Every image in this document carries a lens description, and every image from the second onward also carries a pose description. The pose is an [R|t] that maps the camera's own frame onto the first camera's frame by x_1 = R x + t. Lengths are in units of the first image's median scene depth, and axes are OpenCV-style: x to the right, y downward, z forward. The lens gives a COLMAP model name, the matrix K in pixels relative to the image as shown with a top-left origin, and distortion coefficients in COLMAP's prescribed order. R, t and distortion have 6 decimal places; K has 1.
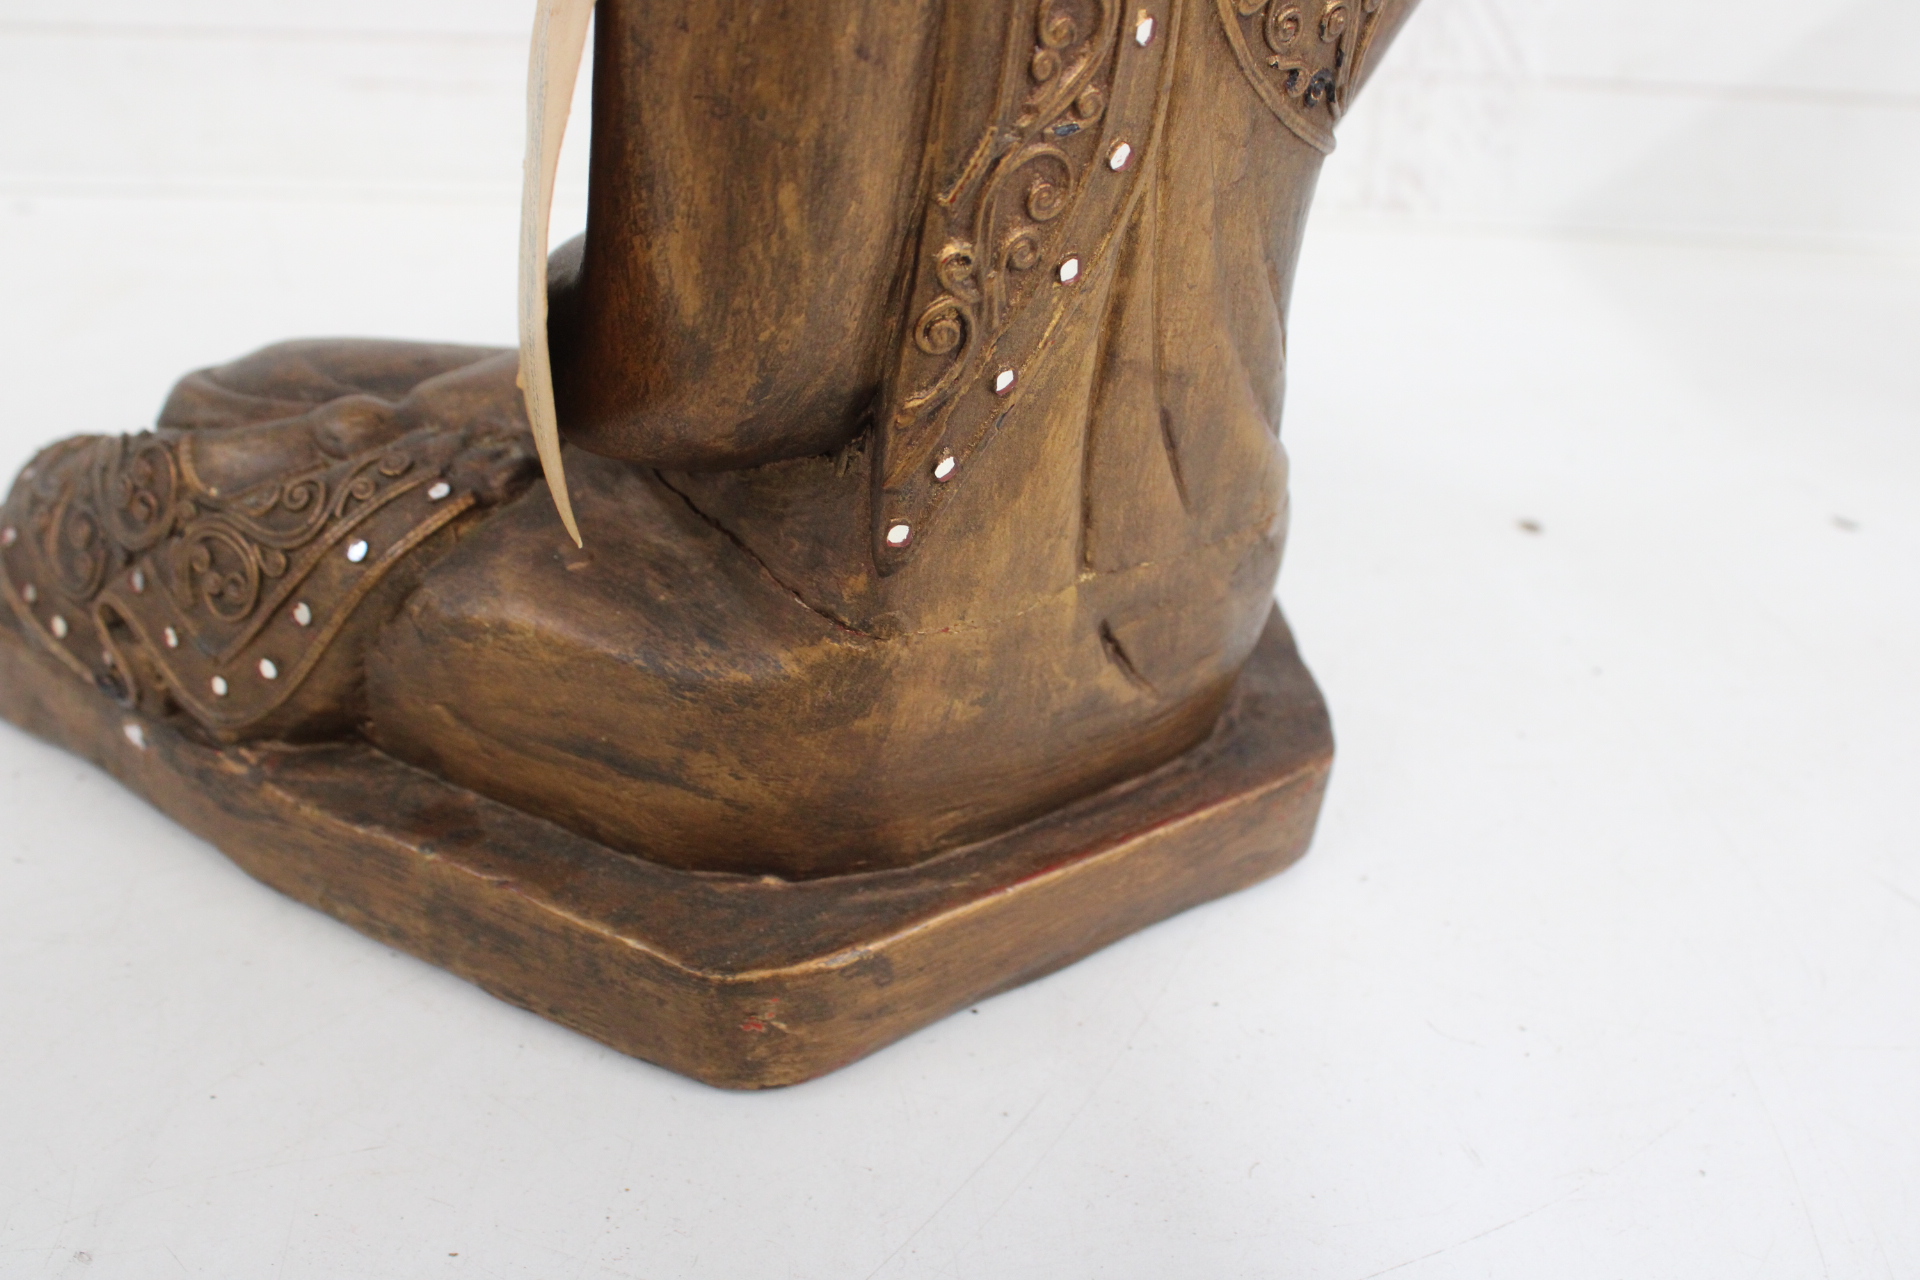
lens RADIAL K [[2173.4, 0, 960.0], [0, 2173.4, 640.0], [0, 0, 1]] dist [-0.114872, 0.188692]
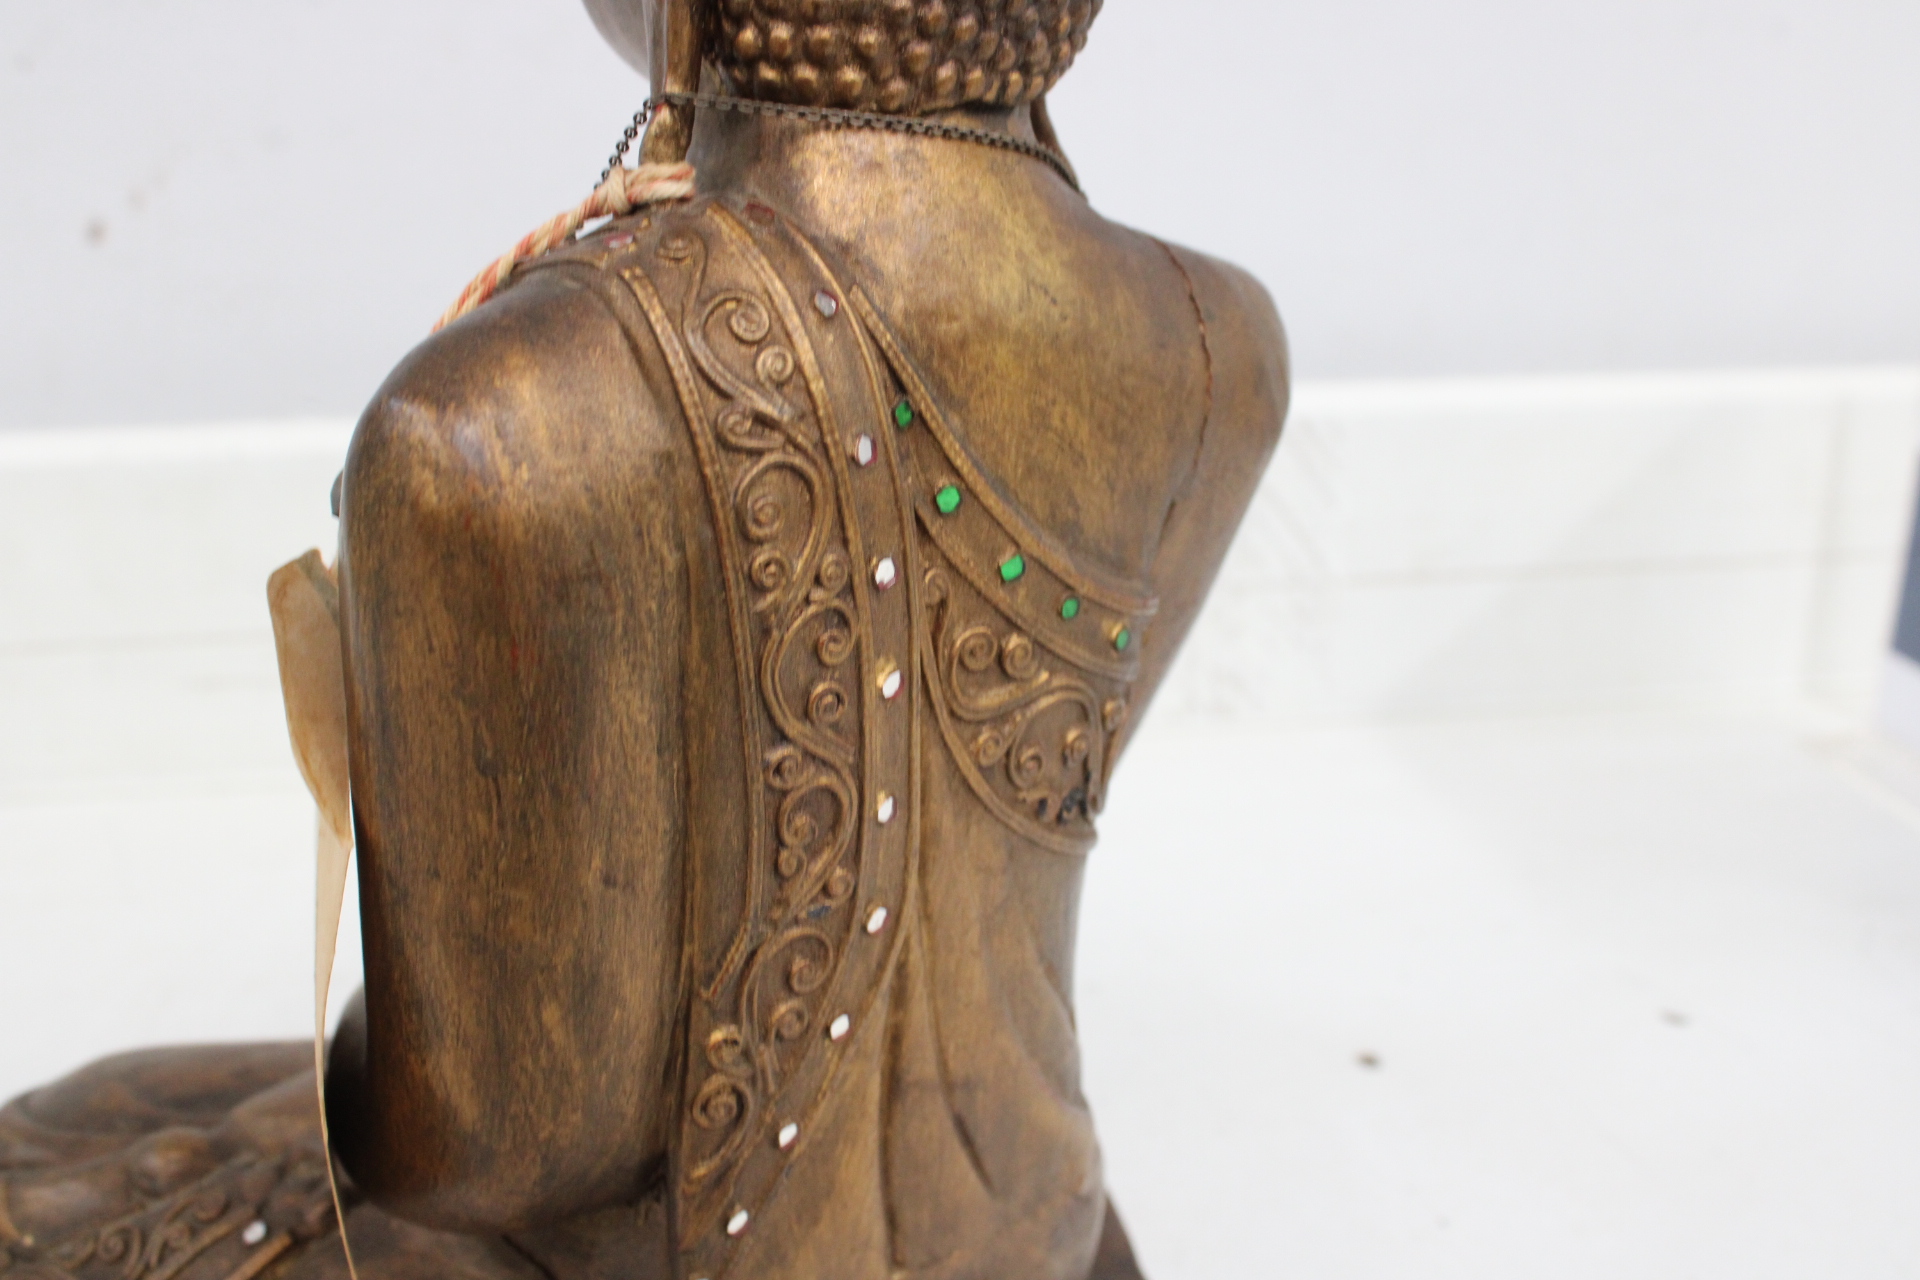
lens RADIAL K [[2173.4, 0, 960.0], [0, 2173.4, 640.0], [0, 0, 1]] dist [-0.114872, 0.188692]
pose [[0.995095, -0.083554, 0.052951, 0.068484], [0.091710, 0.979878, -0.177279, -0.163604], [-0.037073, 0.181266, 0.982735, -0.050190]]
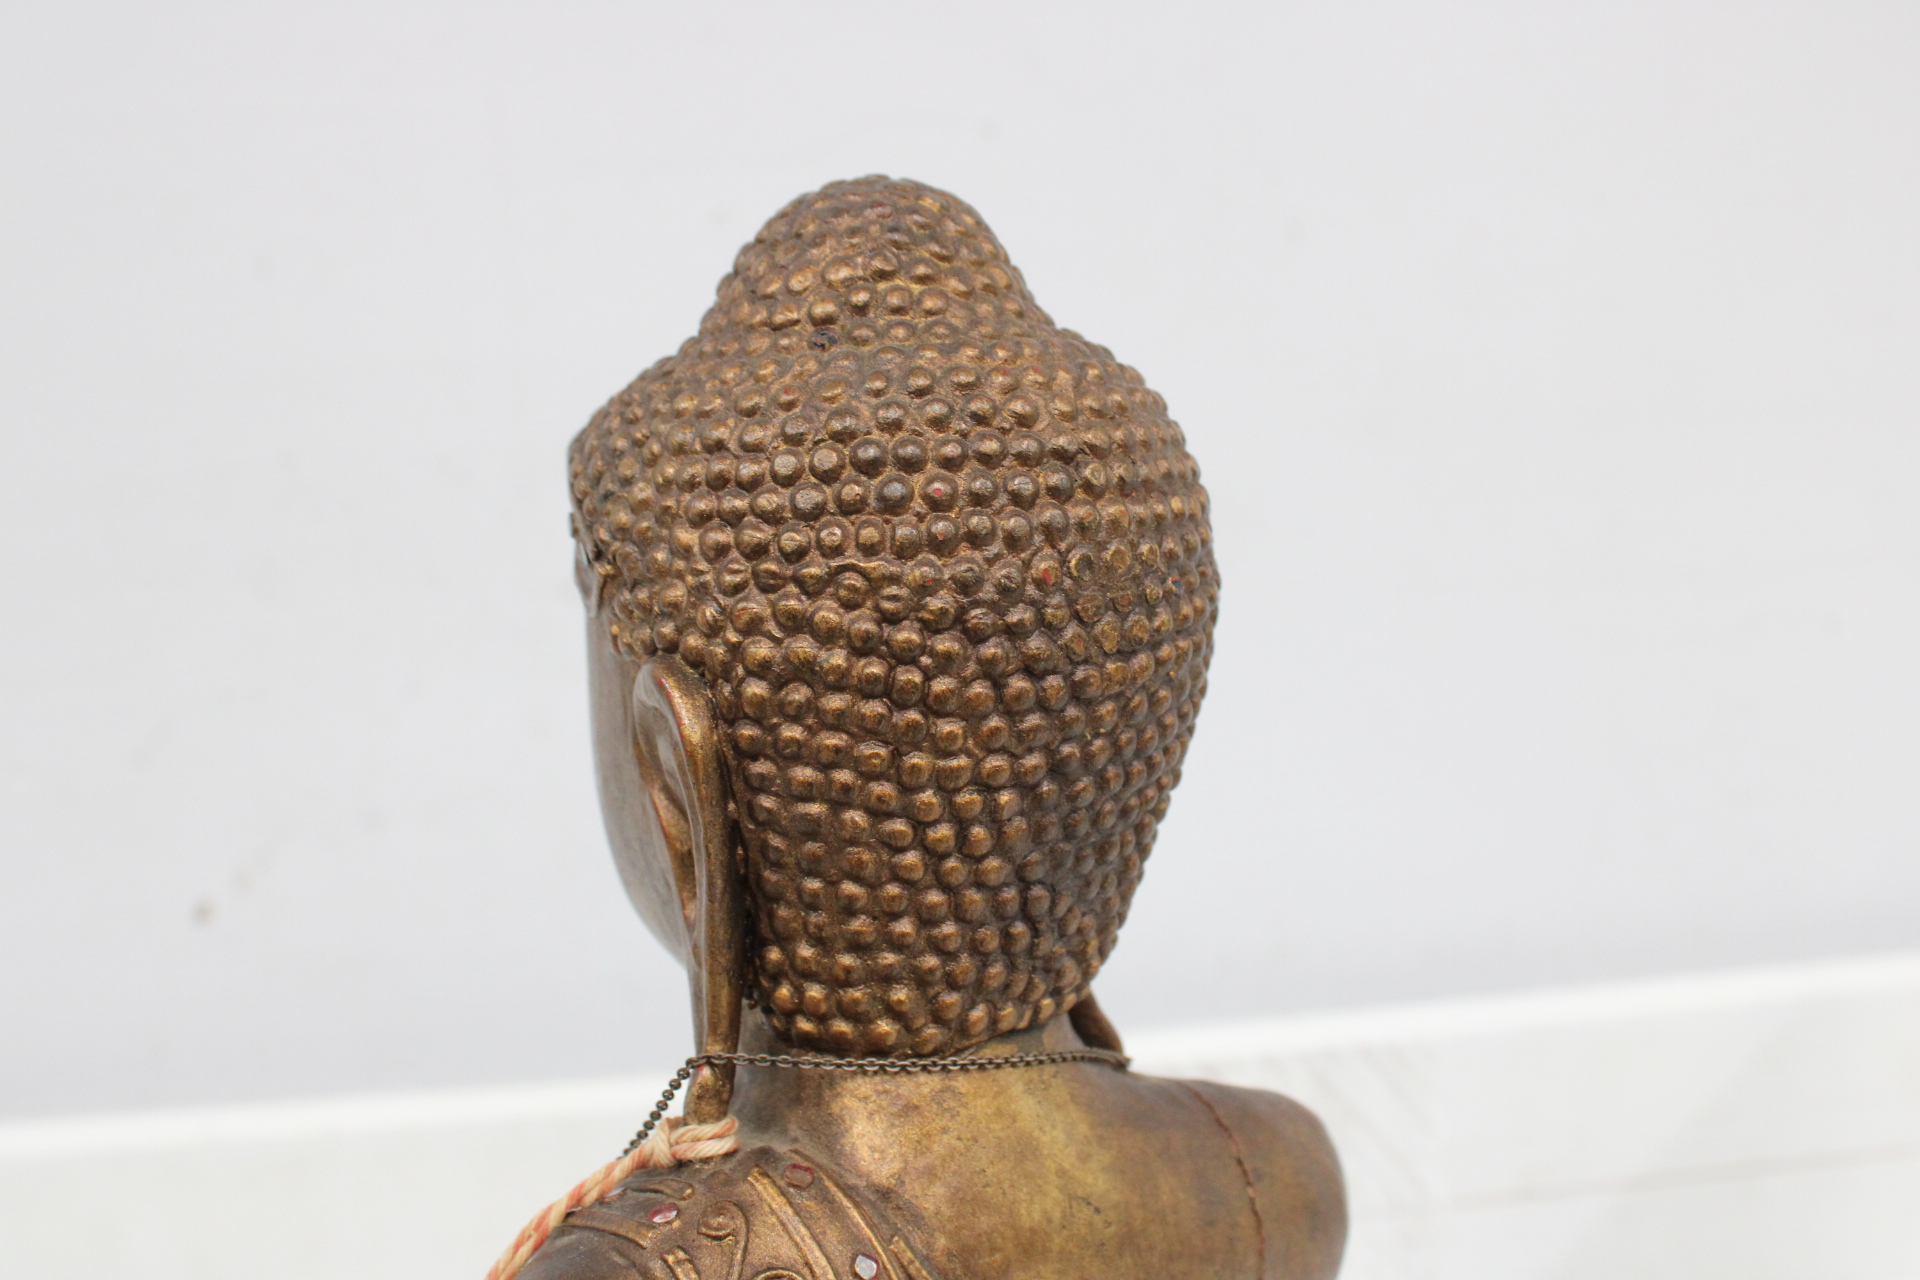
lens RADIAL K [[2173.4, 0, 960.0], [0, 2173.4, 640.0], [0, 0, 1]] dist [-0.114872, 0.188692]
pose [[0.992716, -0.118801, 0.020050, 0.120044], [0.117552, 0.918613, -0.377267, -0.342953], [0.026401, 0.376876, 0.925887, -0.125531]]
